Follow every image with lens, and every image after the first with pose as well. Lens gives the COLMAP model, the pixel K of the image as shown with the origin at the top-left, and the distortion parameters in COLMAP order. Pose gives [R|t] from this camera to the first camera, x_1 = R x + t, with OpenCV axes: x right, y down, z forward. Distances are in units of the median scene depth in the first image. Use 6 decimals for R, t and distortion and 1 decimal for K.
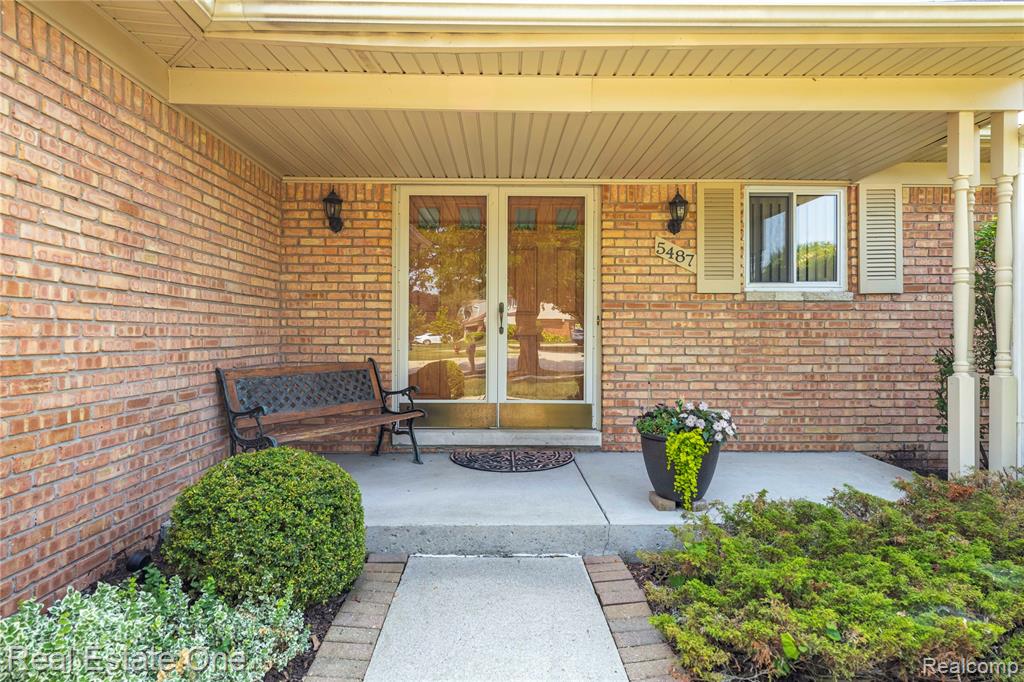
lens RADIAL K [[589.9, 0, 512.0], [0, 589.9, 341.0], [0, 0, 1]] dist [-0.004561, -0.000827]
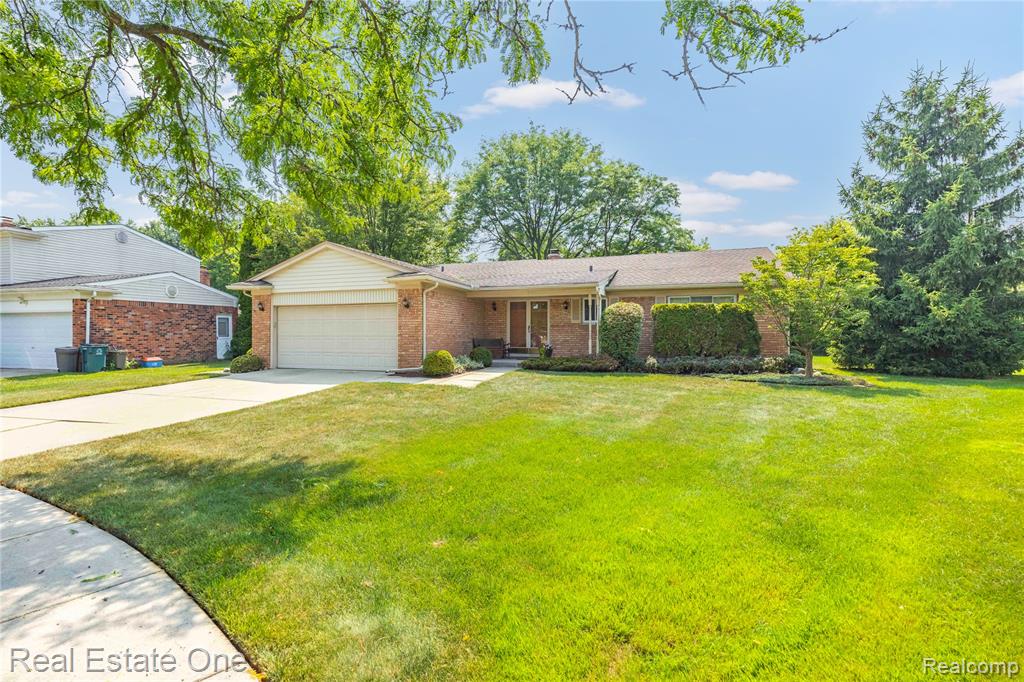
lens RADIAL K [[506.3, 0, 512.0], [0, 506.3, 341.0], [0, 0, 1]] dist [0.000333, -0.000026]
pose [[0.934423, 0.003546, -0.356148, 1.265691], [-0.003857, 0.999993, -0.000164, 0.055484], [0.356145, 0.001527, 0.934429, -2.717190]]
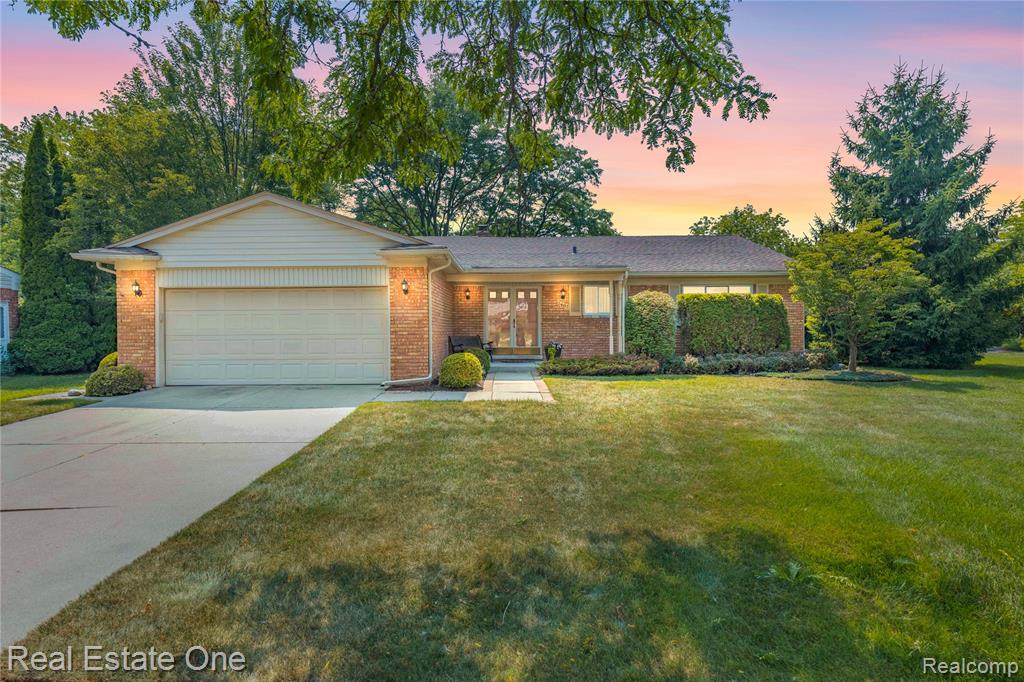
lens RADIAL K [[589.9, 0, 512.0], [0, 589.9, 341.0], [0, 0, 1]] dist [-0.004561, -0.000827]
pose [[0.999935, -0.008210, -0.007947, -0.006547], [0.008248, 0.999955, 0.004769, 0.050831], [0.007908, -0.004834, 0.999957, -2.600229]]
